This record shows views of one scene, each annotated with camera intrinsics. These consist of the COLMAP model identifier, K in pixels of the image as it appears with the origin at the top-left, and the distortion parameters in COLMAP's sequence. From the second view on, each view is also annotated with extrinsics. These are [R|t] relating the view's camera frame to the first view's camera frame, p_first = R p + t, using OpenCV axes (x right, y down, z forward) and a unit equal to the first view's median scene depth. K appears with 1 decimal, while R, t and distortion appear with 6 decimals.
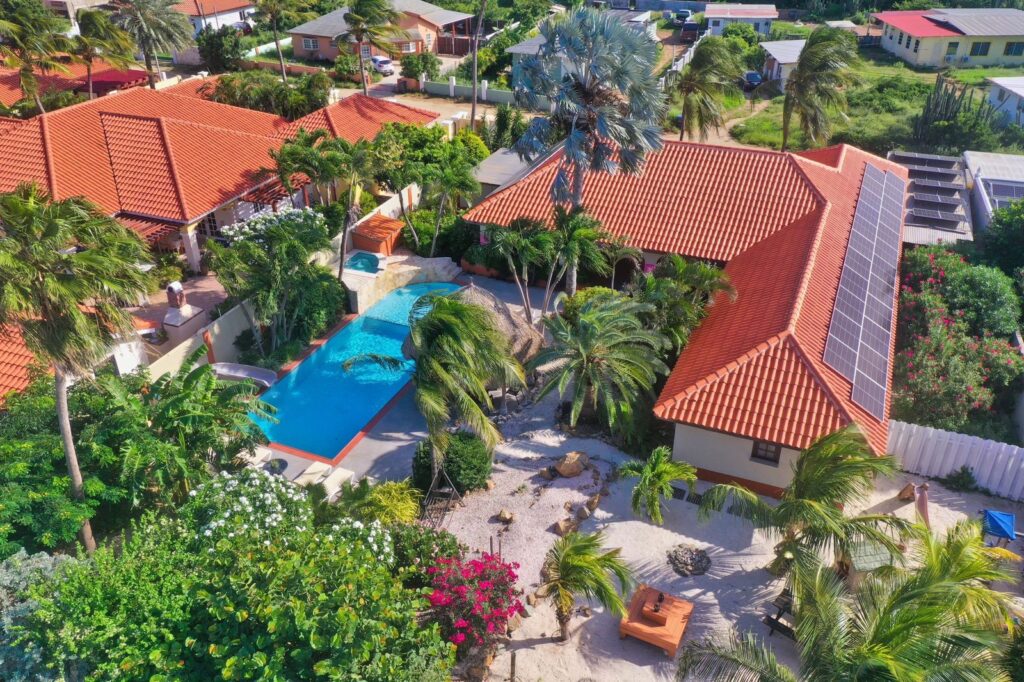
lens RADIAL K [[835.8, 0, 512.0], [0, 835.8, 341.0], [0, 0, 1]] dist [0.026451, 0.005743]
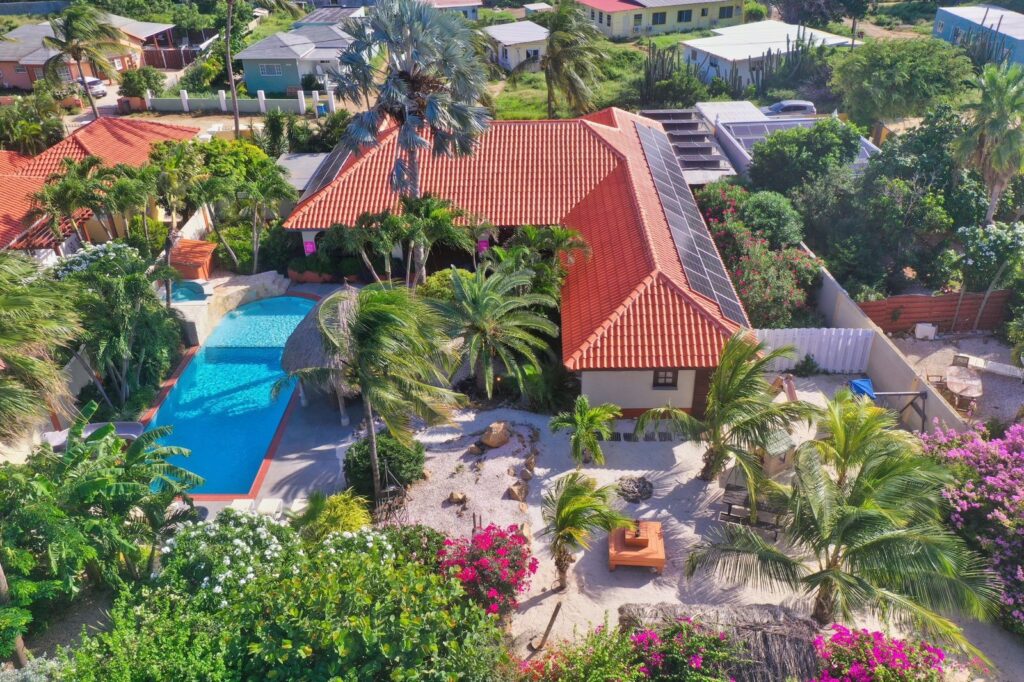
lens RADIAL K [[835.8, 0, 512.0], [0, 835.8, 341.0], [0, 0, 1]] dist [0.026451, 0.005743]
pose [[0.924504, -0.205978, 0.320725, -0.168822], [0.206132, 0.977938, 0.033872, 0.002796], [-0.320626, 0.034797, 0.946566, 0.009696]]
